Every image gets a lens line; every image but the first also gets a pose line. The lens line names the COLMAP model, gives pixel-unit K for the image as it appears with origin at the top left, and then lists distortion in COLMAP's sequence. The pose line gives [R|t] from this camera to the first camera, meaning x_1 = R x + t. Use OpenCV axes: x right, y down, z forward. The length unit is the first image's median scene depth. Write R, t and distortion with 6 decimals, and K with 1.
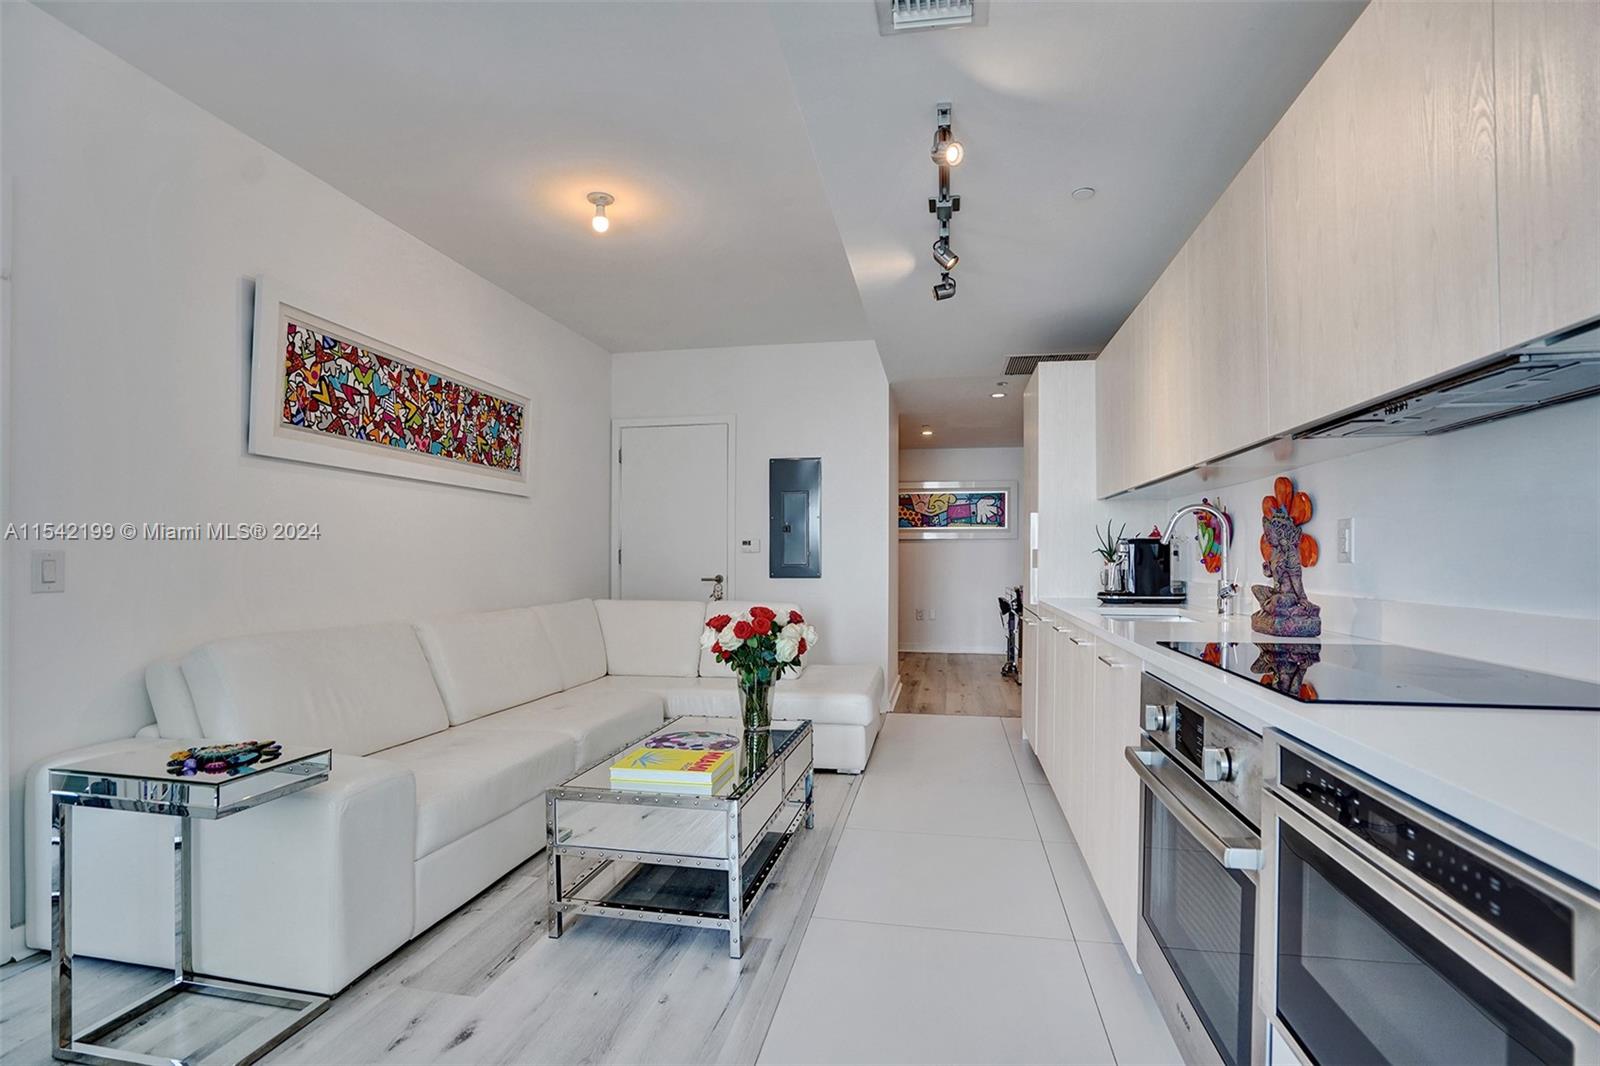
lens RADIAL K [[759.4, 0, 794.6], [0, 759.4, 550.2], [0, 0, 1]] dist [-0.035640, 0.014295]
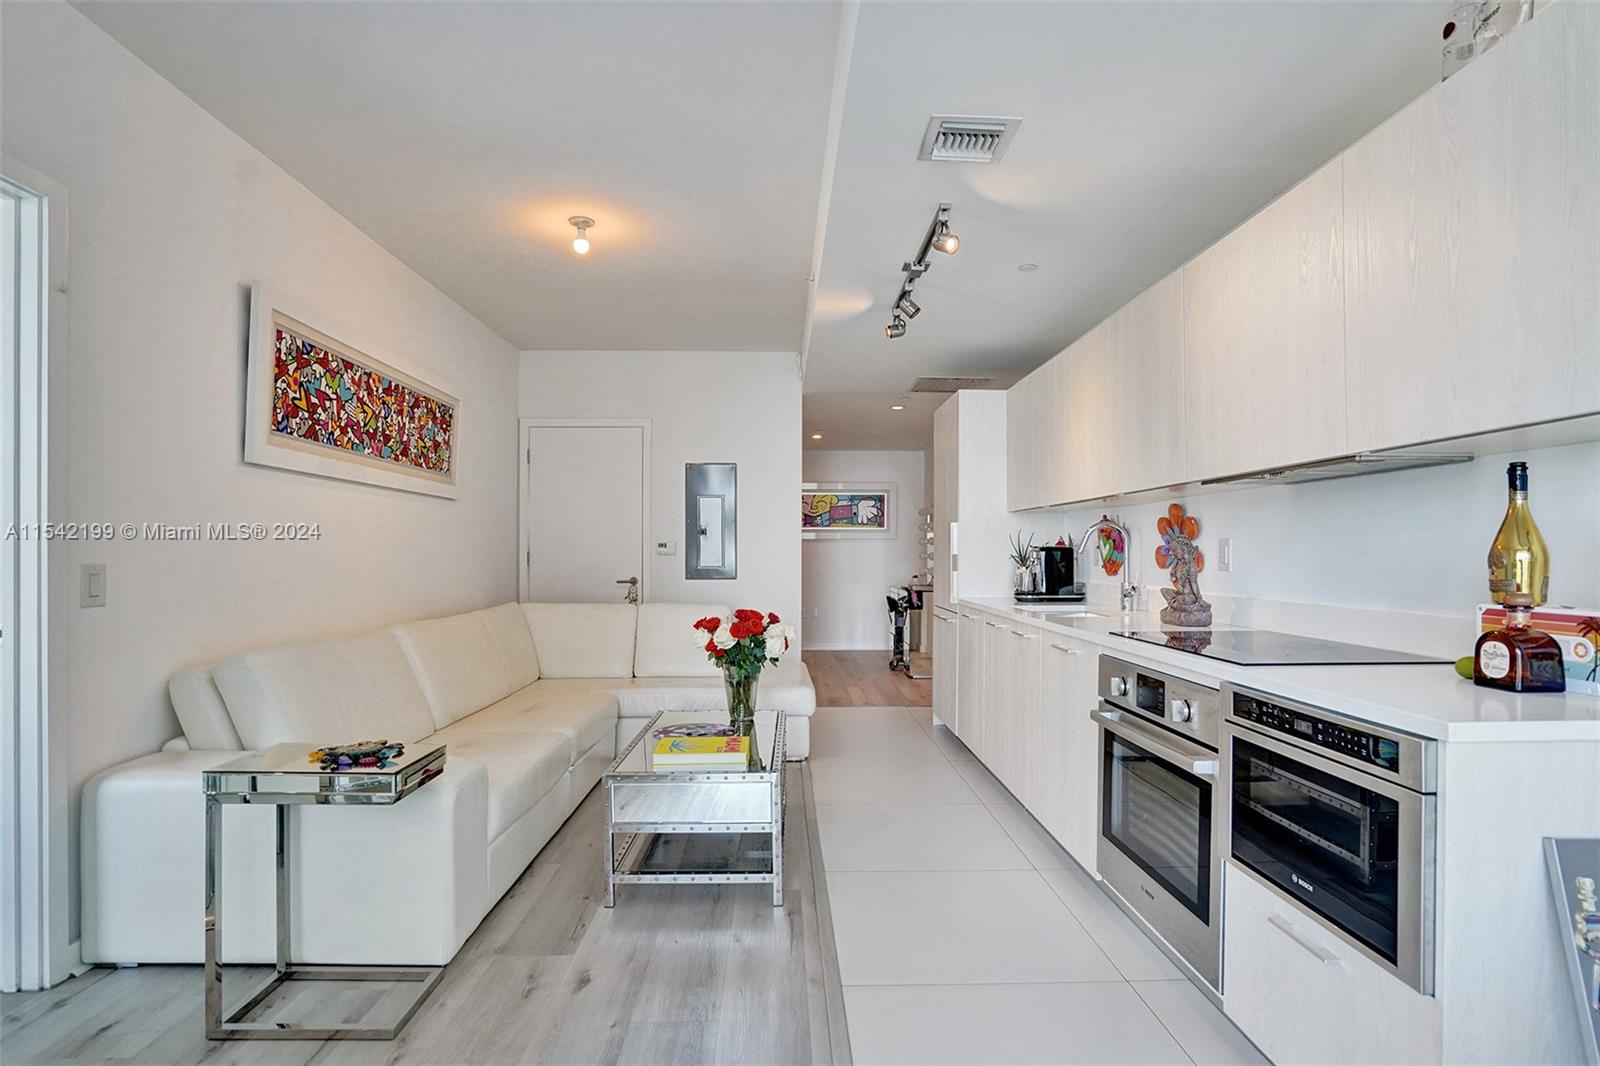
lens RADIAL K [[817.6, 0, 790.5], [0, 817.6, 542.7], [0, 0, 1]] dist [-0.027263, 0.017327]
pose [[0.977315, 0.002244, 0.211781, -0.218087], [-0.001873, 0.999996, -0.001953, -0.019128], [-0.211785, 0.001512, 0.977315, -0.171451]]
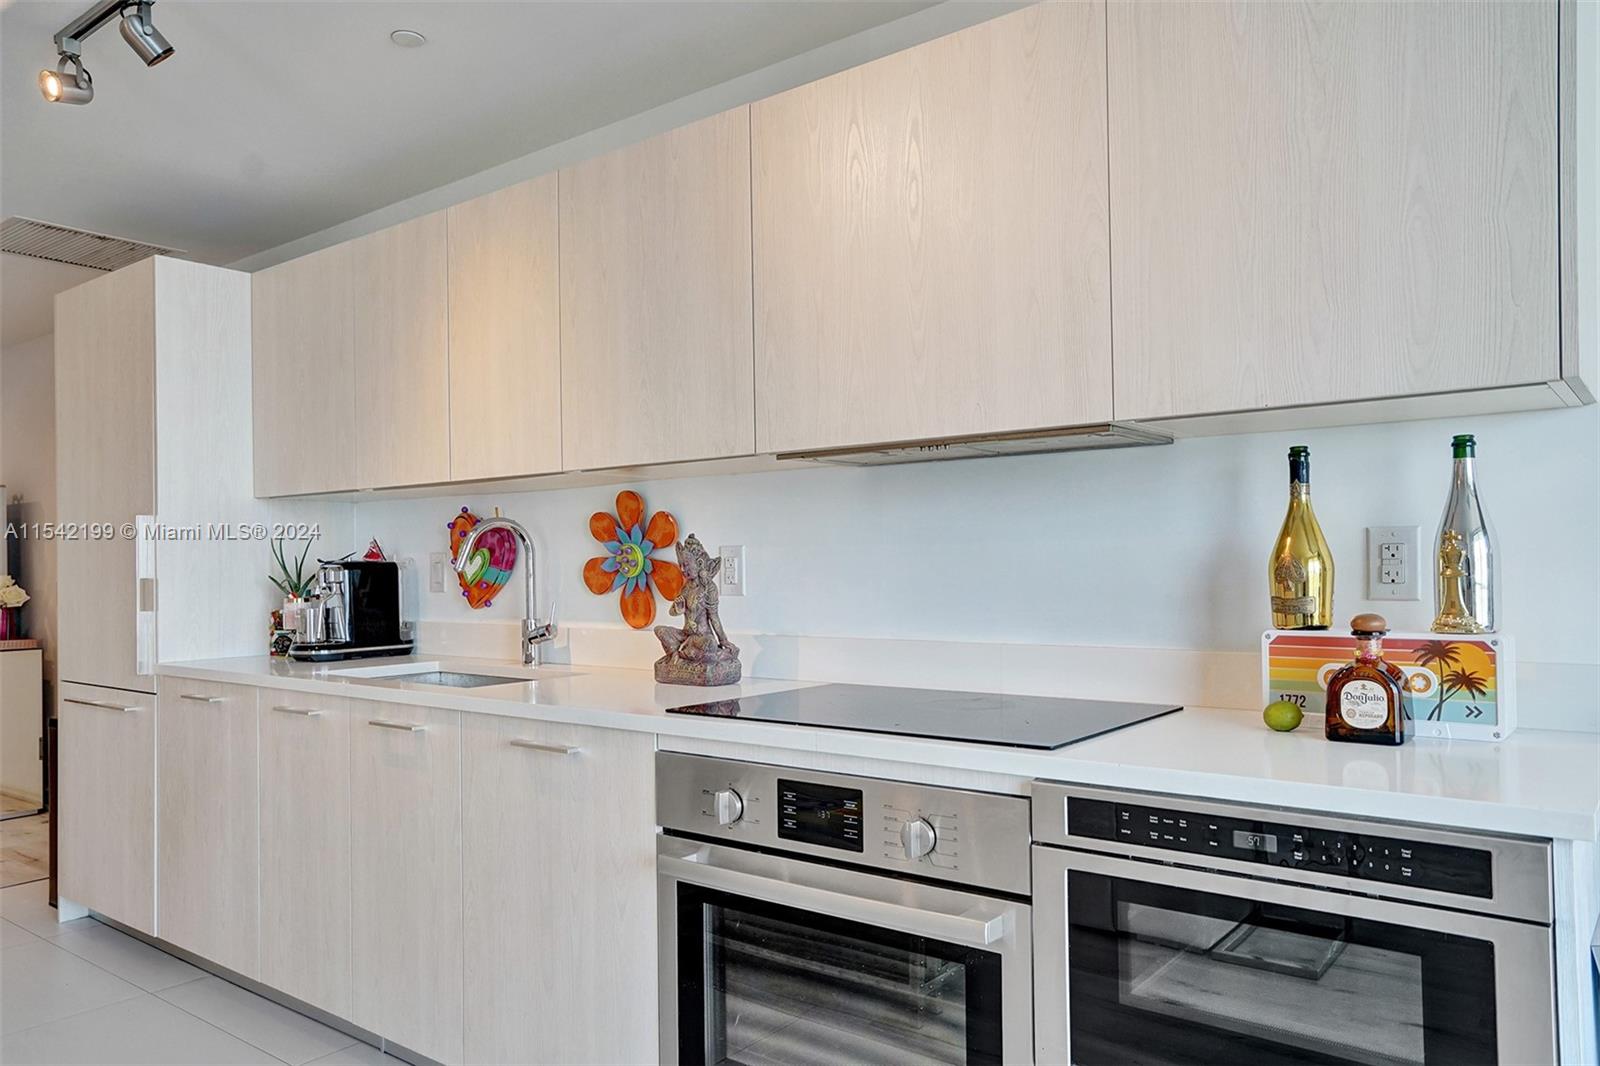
lens RADIAL K [[1140.7, 0, 783.3], [0, 1140.7, 548.2], [0, 0, 1]] dist [0.010934, 0.007182]
pose [[0.458355, 0.006062, 0.888748, -0.279632], [0.003499, 0.999957, -0.008625, -0.017555], [-0.888762, 0.007063, 0.458314, 0.206247]]
